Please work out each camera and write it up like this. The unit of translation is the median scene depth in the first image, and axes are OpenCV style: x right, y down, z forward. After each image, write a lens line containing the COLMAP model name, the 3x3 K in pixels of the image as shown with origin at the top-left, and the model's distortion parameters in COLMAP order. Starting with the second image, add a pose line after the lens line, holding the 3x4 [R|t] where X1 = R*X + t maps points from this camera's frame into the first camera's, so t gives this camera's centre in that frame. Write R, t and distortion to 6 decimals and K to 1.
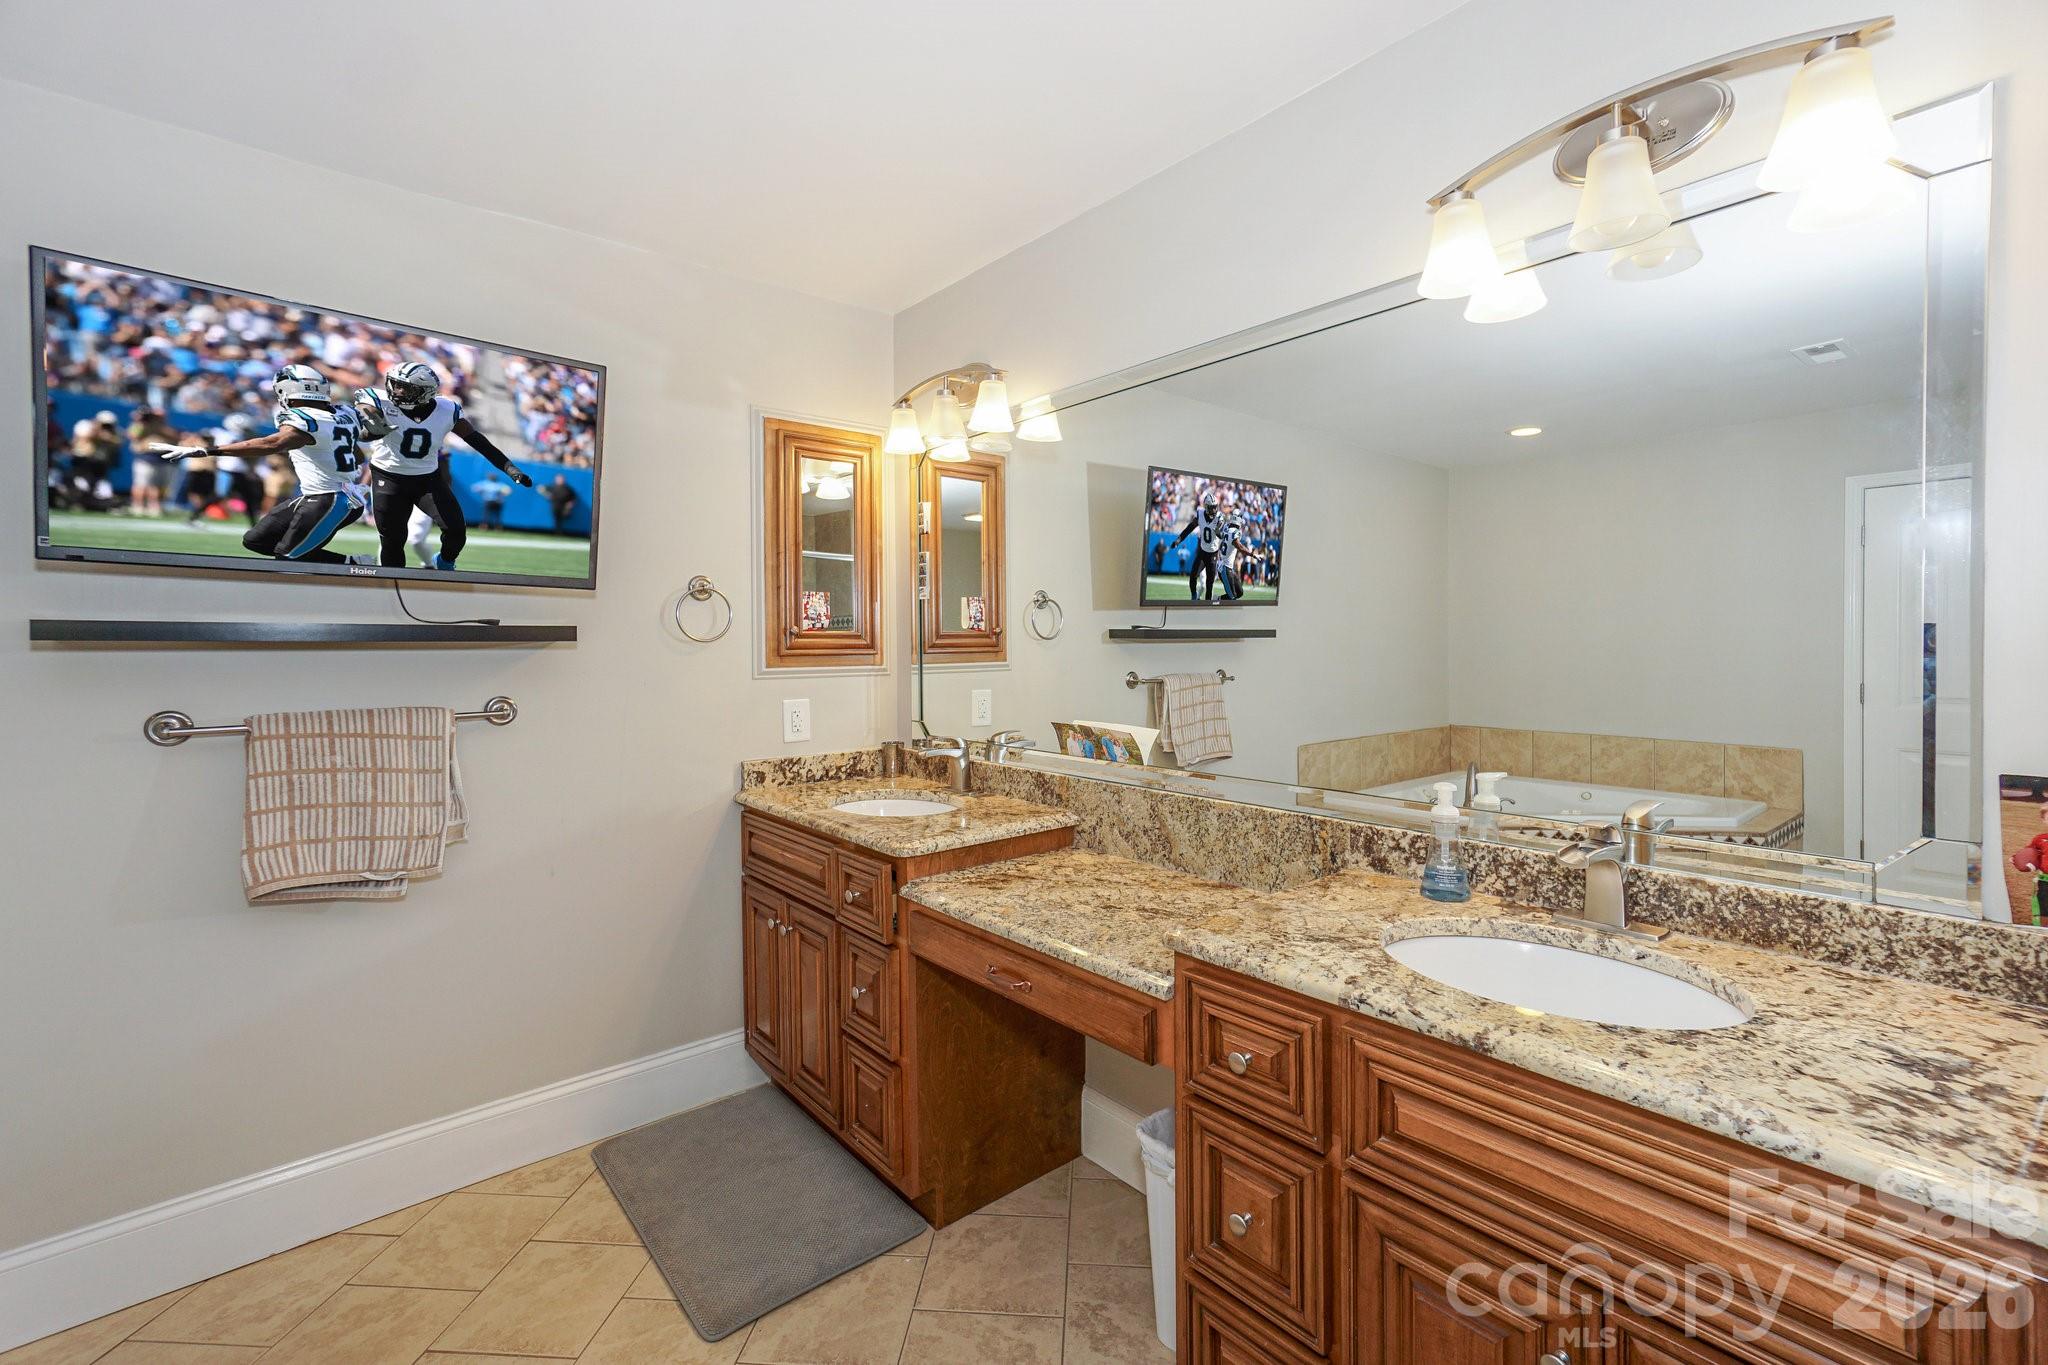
lens RADIAL K [[883.4, 0, 1022.1], [0, 883.4, 667.4], [0, 0, 1]] dist [-0.003916, -0.000223]
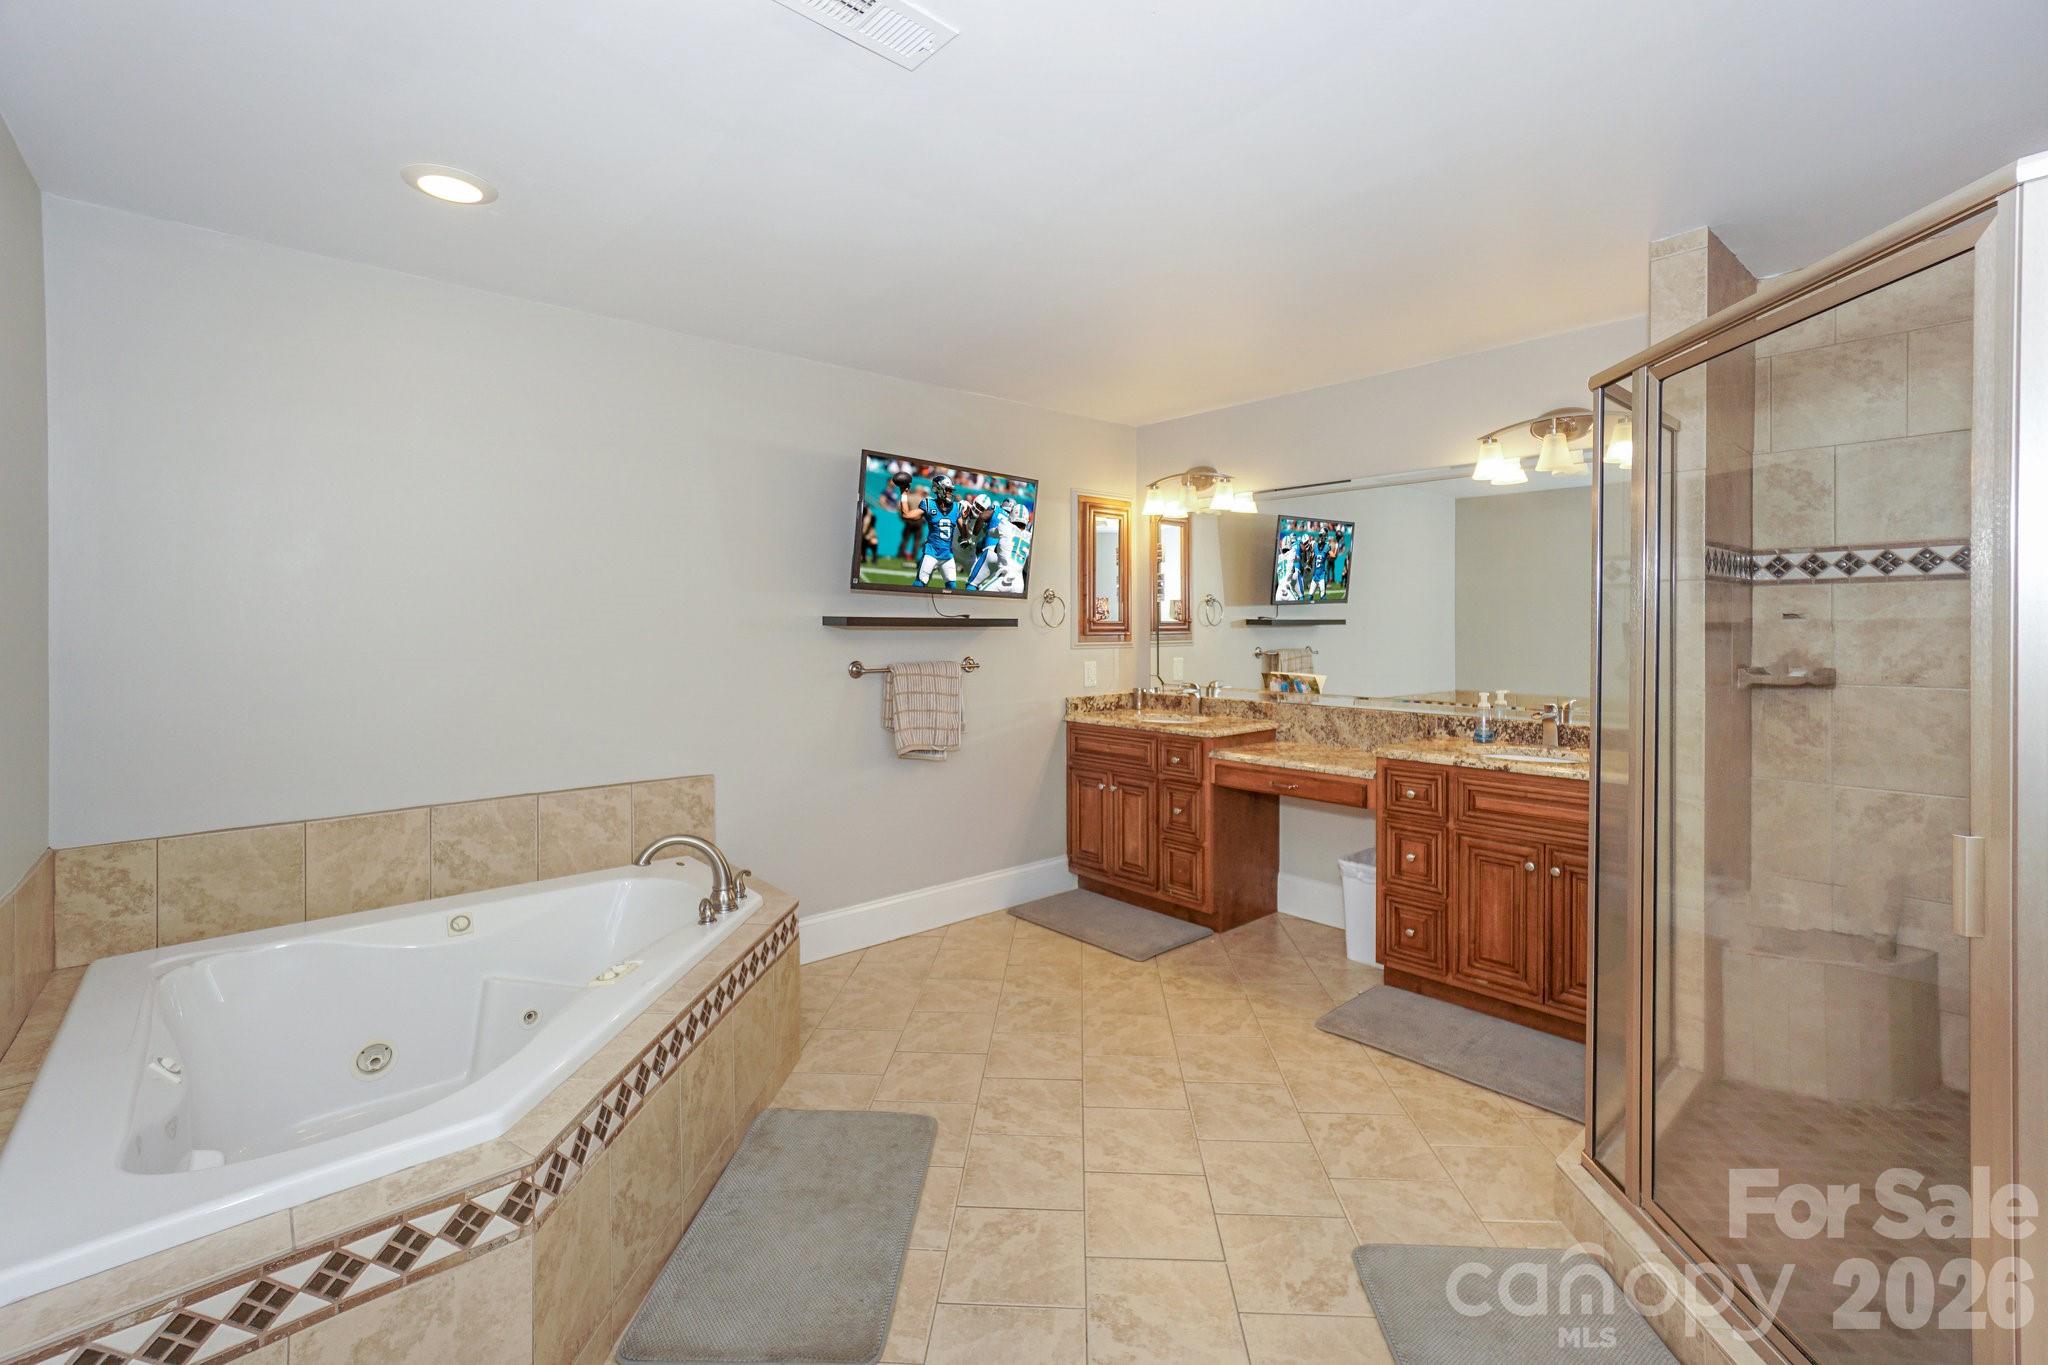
lens RADIAL K [[883.4, 0, 1053.0], [0, 883.4, 638.8], [0, 0, 1]] dist [-0.003916, -0.000223]
pose [[0.998949, 0.006053, 0.045435, -0.540796], [-0.005501, 0.999910, -0.012254, 0.019001], [-0.045505, 0.011991, 0.998892, -0.900944]]
